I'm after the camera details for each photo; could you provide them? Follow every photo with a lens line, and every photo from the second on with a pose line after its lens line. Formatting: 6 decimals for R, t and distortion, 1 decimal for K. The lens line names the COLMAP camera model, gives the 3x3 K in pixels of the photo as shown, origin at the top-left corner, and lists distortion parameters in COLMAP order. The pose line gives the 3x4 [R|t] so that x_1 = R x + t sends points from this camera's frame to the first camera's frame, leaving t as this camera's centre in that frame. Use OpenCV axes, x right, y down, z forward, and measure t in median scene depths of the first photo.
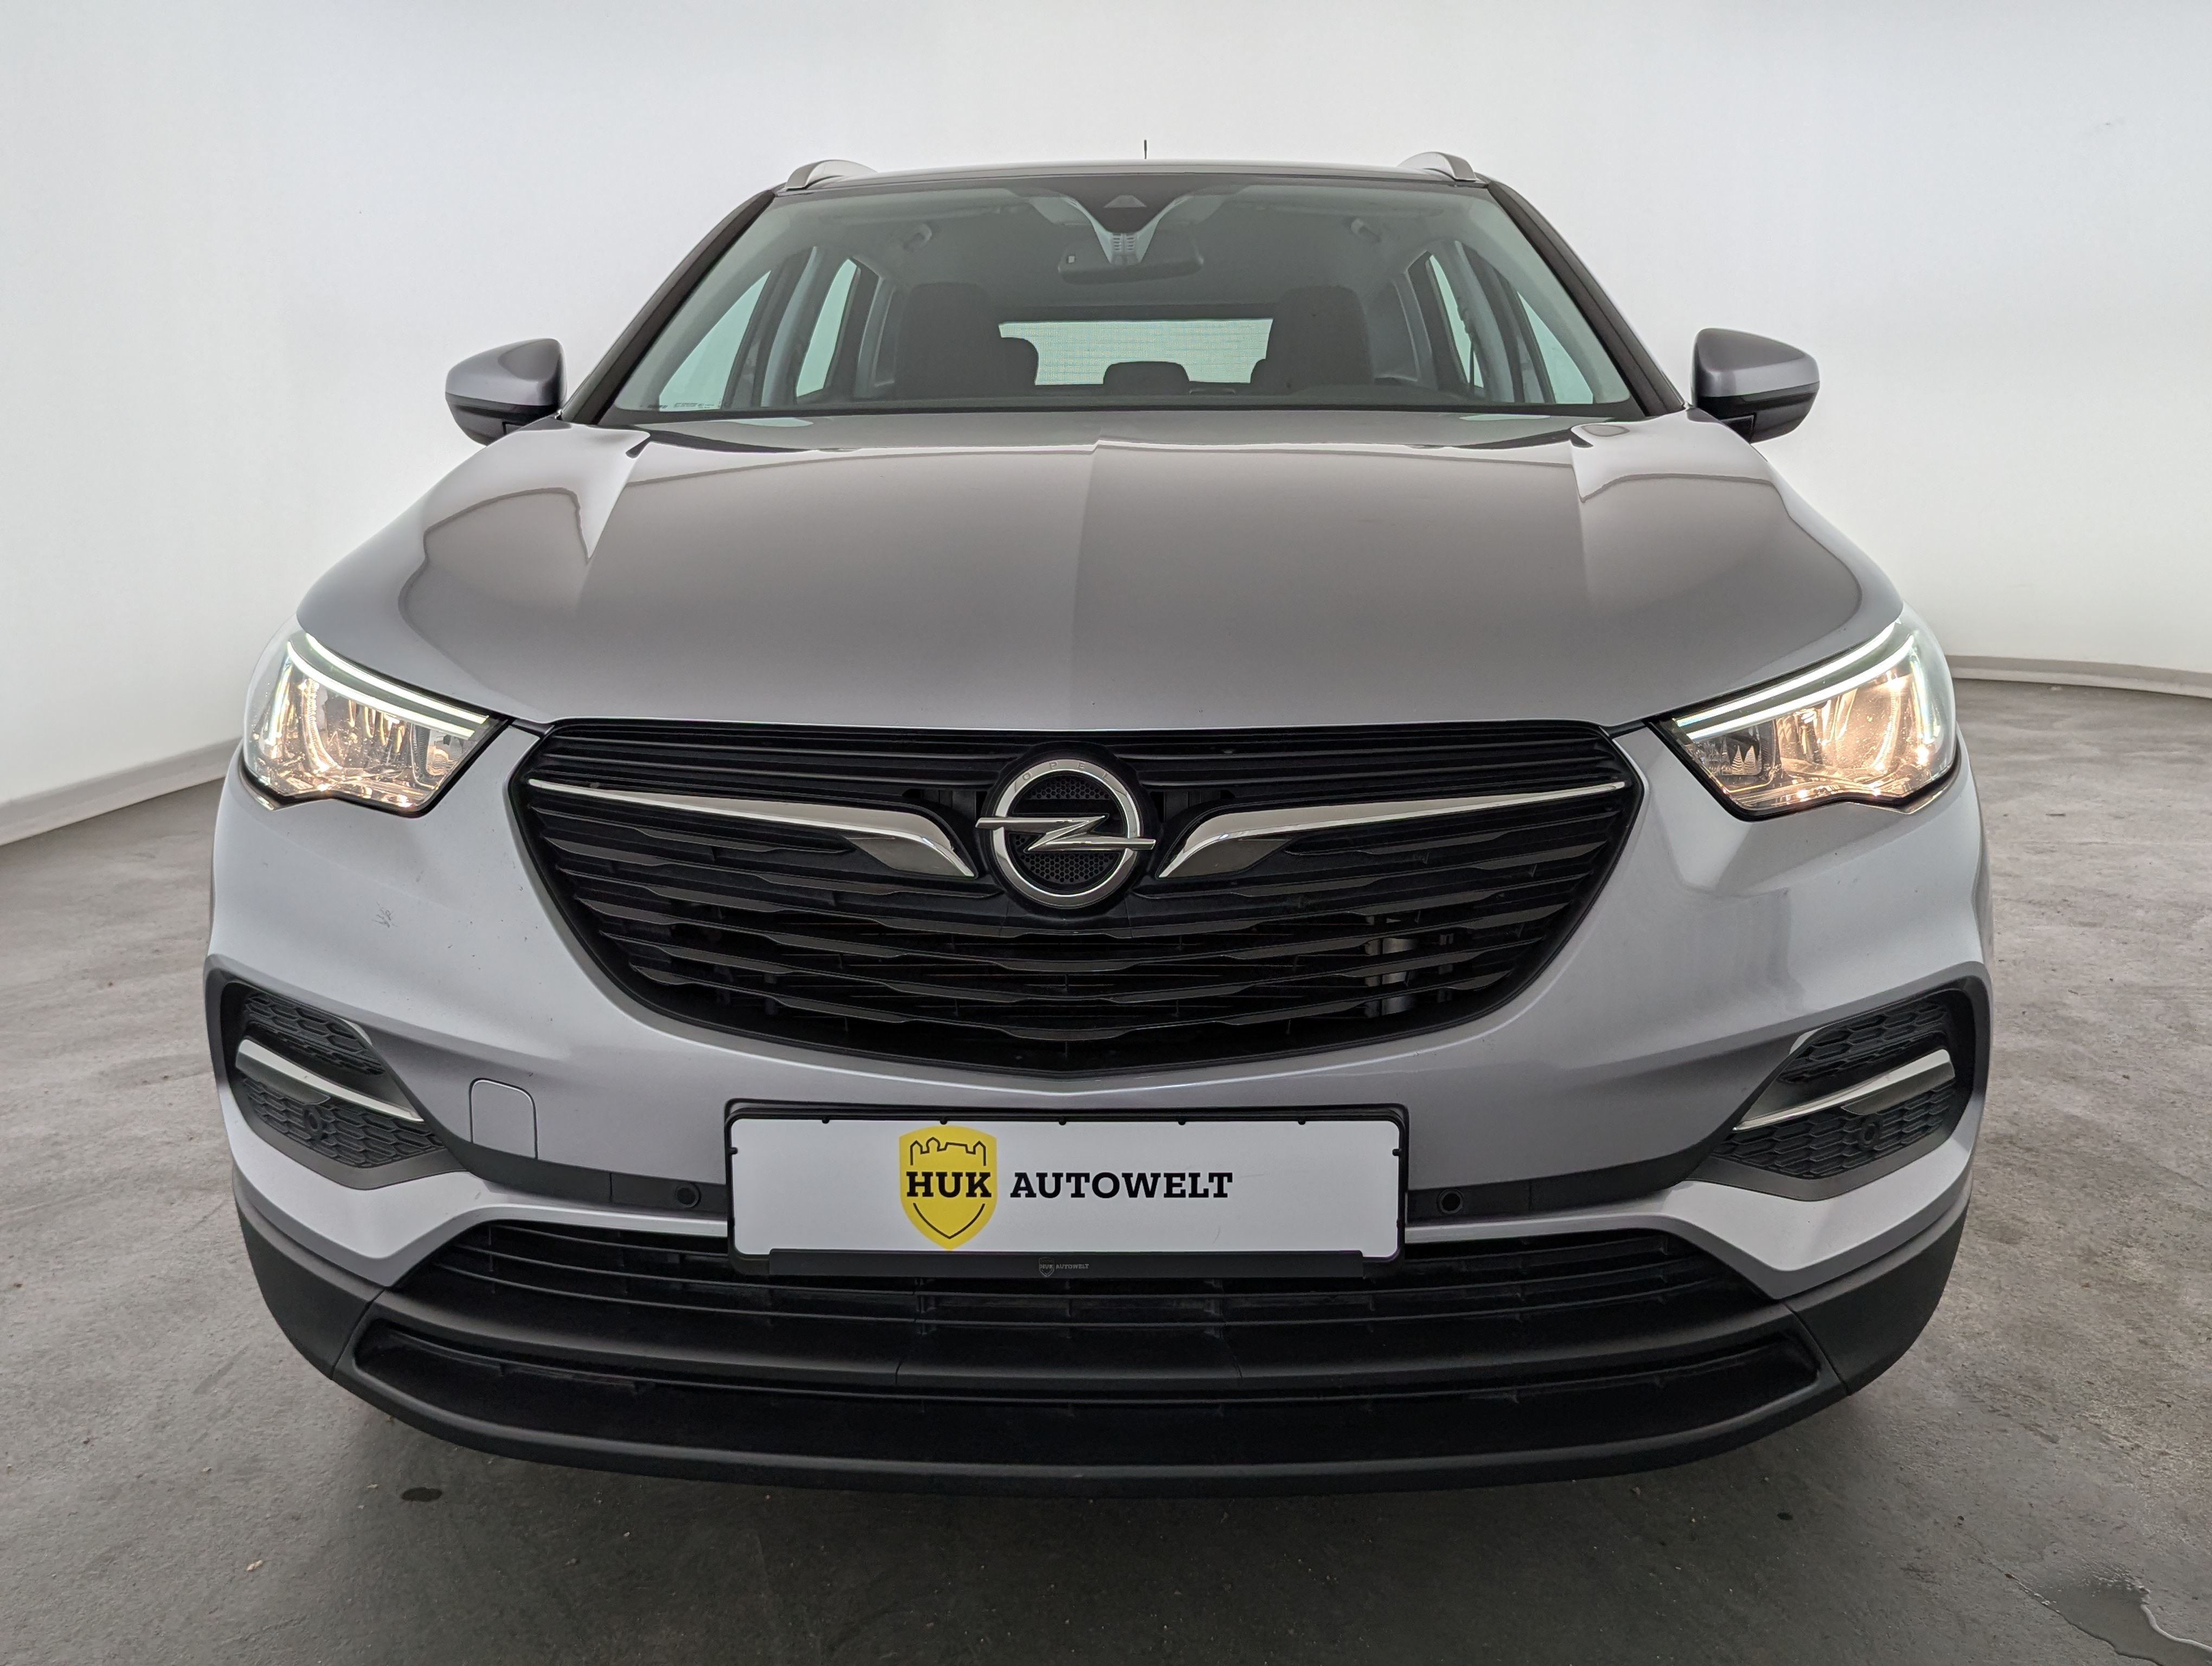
lens RADIAL K [[2056.8, 0, 1106.0], [0, 2056.8, 833.0], [0, 0, 1]] dist [0.036723, -0.078384]
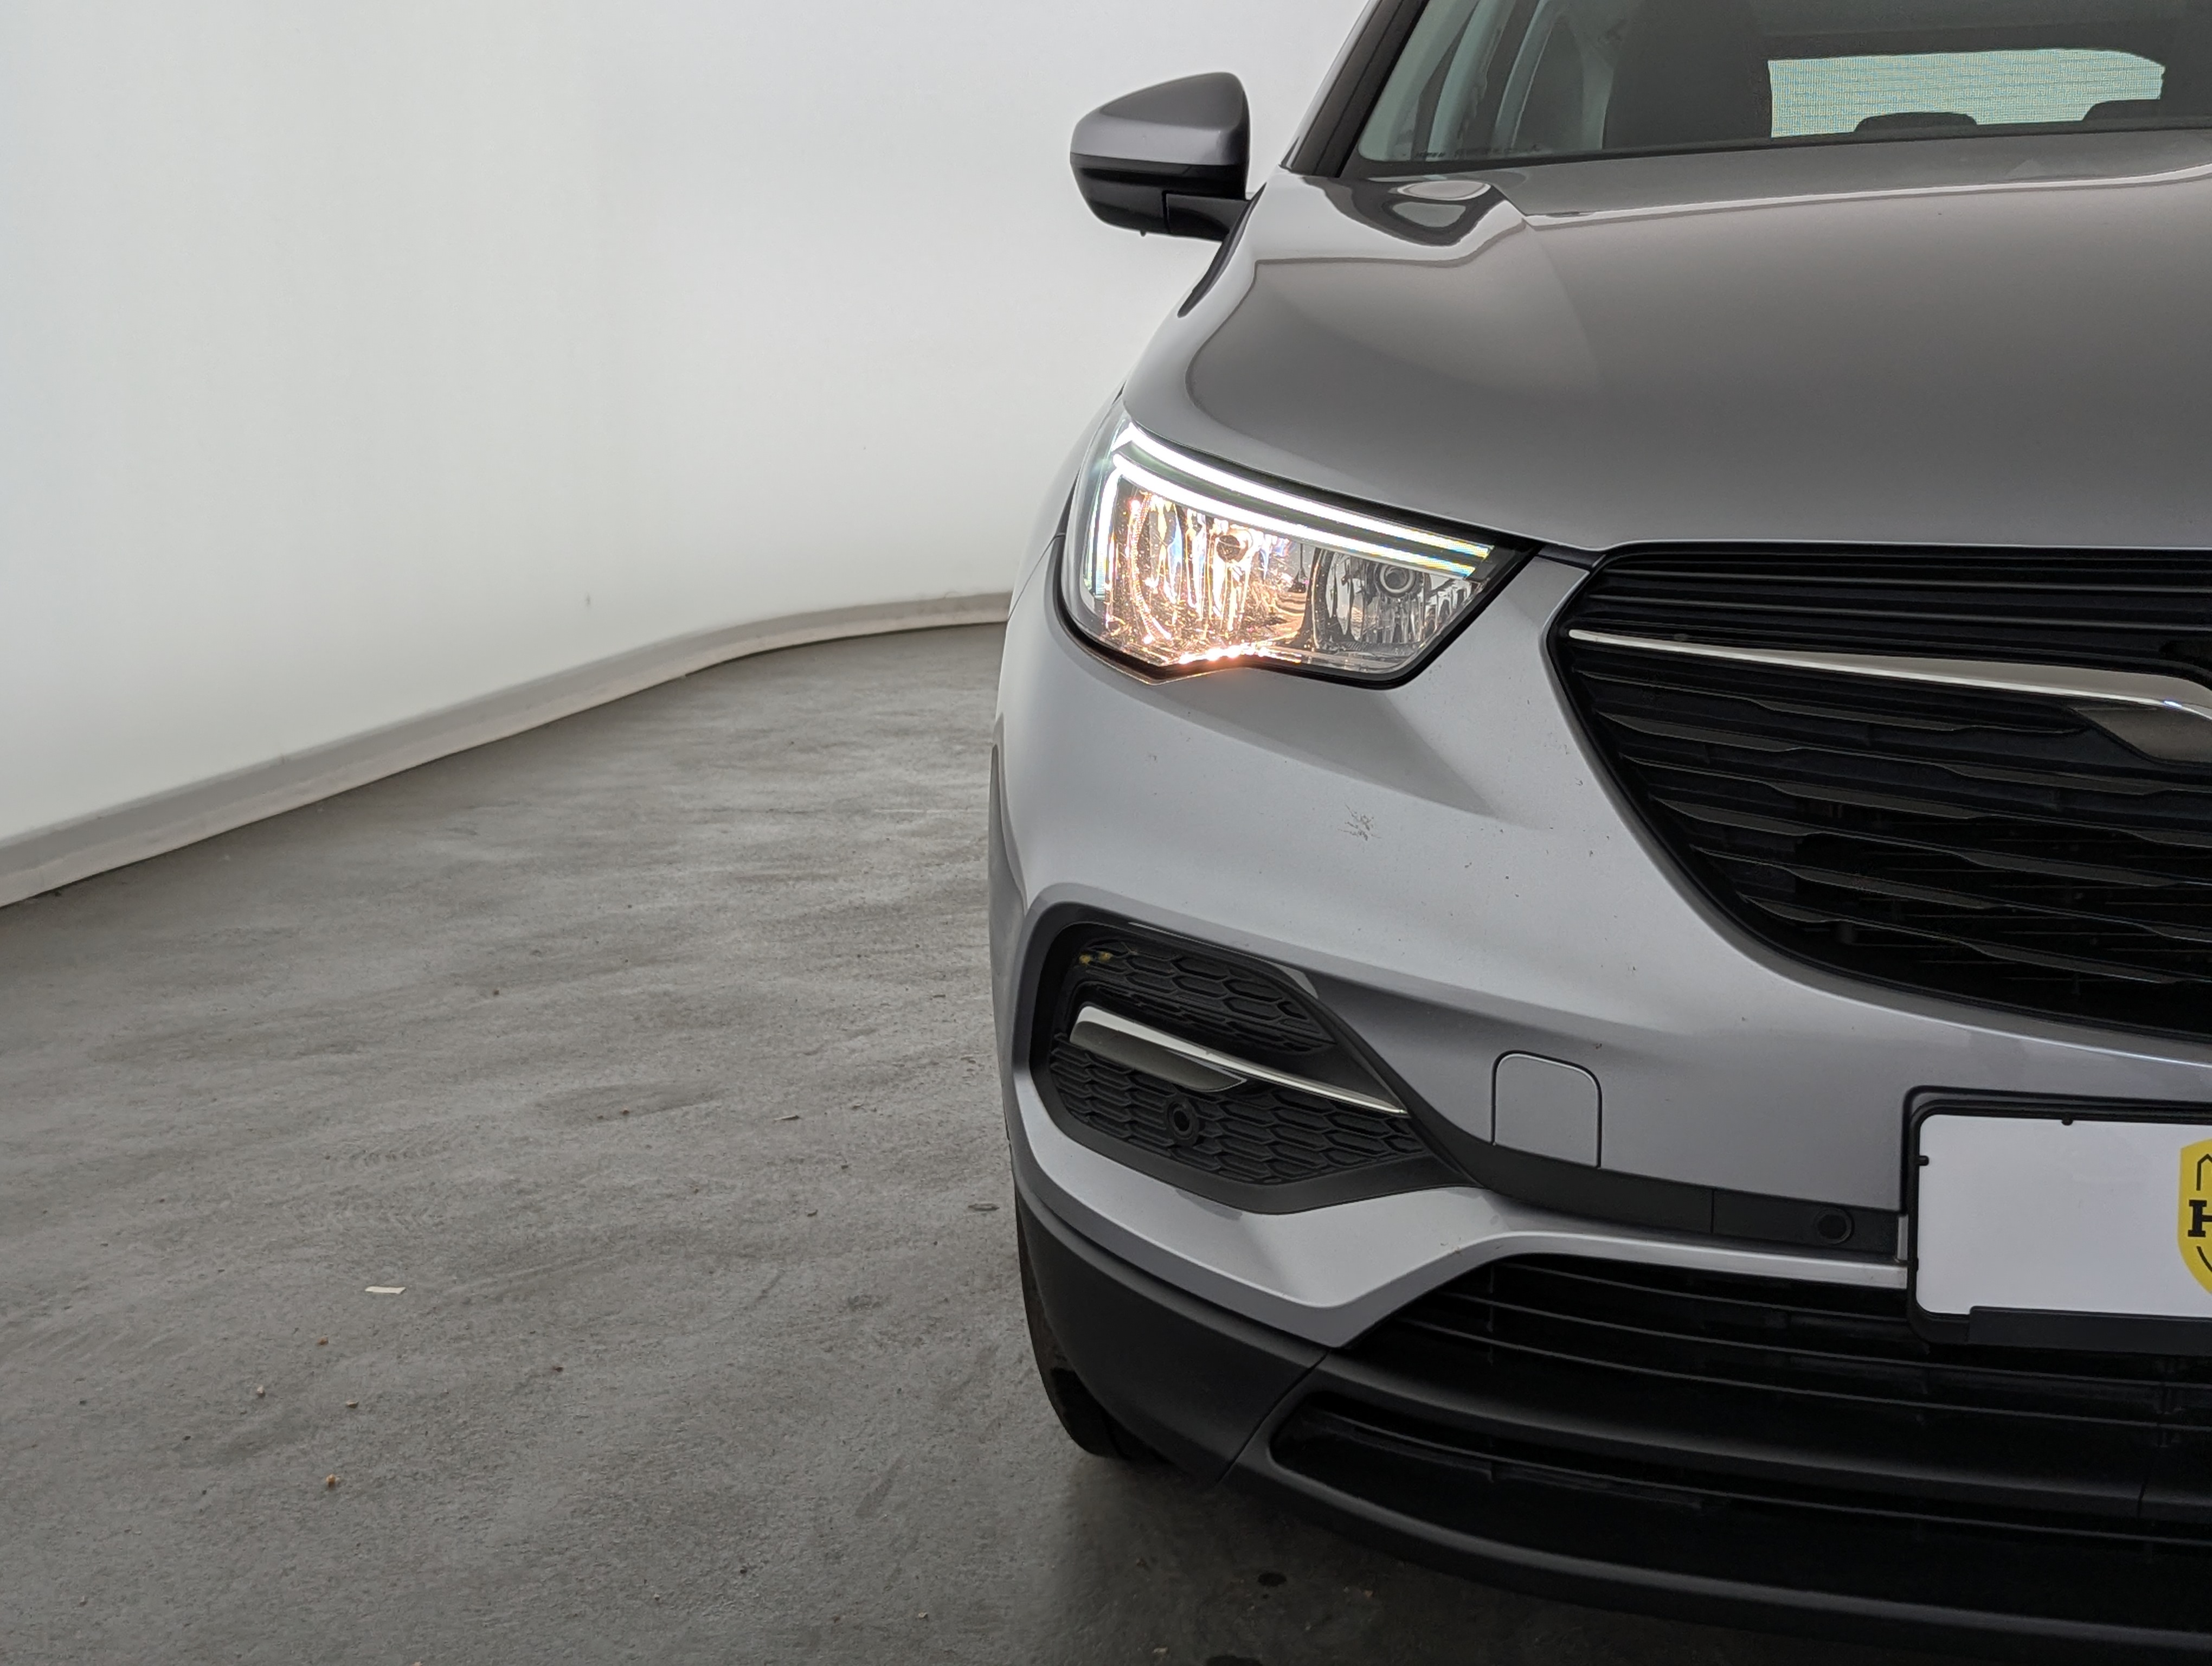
lens RADIAL K [[3007.3, 0, 1106.0], [0, 3007.3, 833.0], [0, 0, 1]] dist [0.057828, -0.049522]
pose [[0.984671, 0.014178, -0.173843, -0.258245], [-0.014760, 0.999889, -0.002057, 0.047723], [0.173794, 0.004591, 0.984771, -0.041760]]
